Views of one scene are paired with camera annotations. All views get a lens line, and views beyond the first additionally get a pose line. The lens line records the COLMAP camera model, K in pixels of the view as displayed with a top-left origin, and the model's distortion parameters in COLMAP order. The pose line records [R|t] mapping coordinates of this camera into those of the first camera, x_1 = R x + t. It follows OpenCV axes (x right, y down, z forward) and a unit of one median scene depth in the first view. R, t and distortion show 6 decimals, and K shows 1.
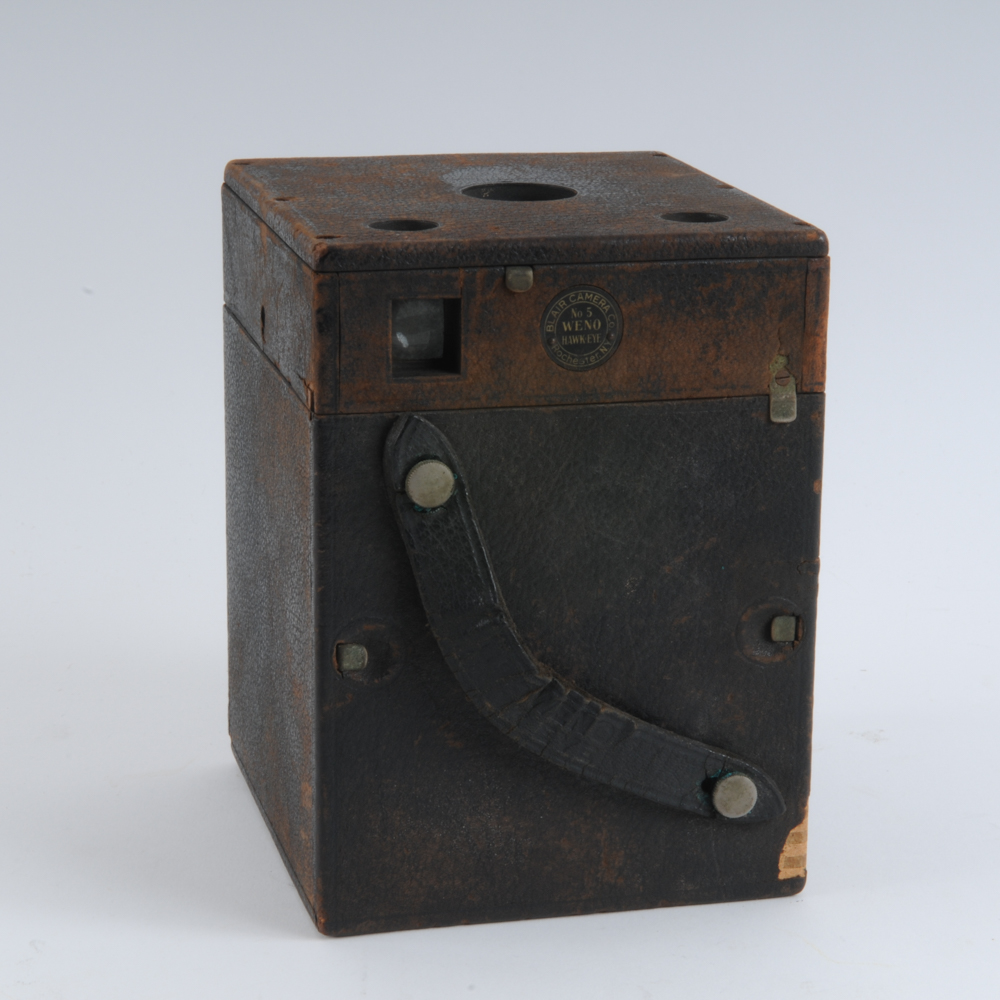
lens RADIAL K [[2732.3, 0, 499.3], [0, 2732.3, 500.1], [0, 0, 1]] dist [0.090790, 0.000000]
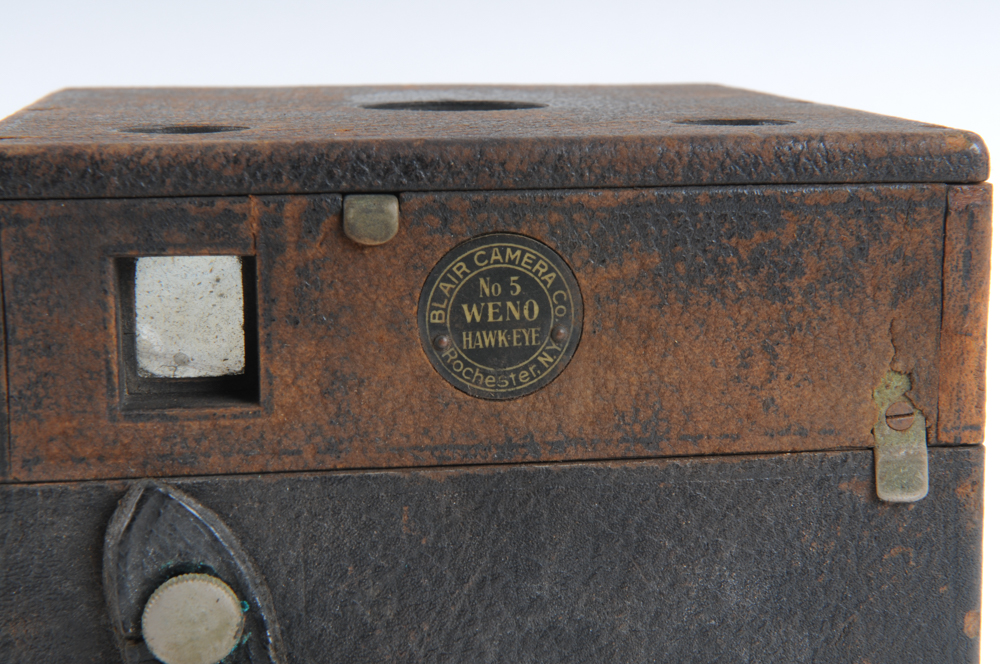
lens RADIAL K [[1943.1, 0, 501.4], [0, 1943.1, 330.6], [0, 0, 1]] dist [0.172321, 0.000000]
pose [[0.994793, 0.001090, -0.101915, 0.067321], [-0.009830, 0.996307, -0.085299, -0.028878], [0.101445, 0.085857, 0.991129, 0.633383]]
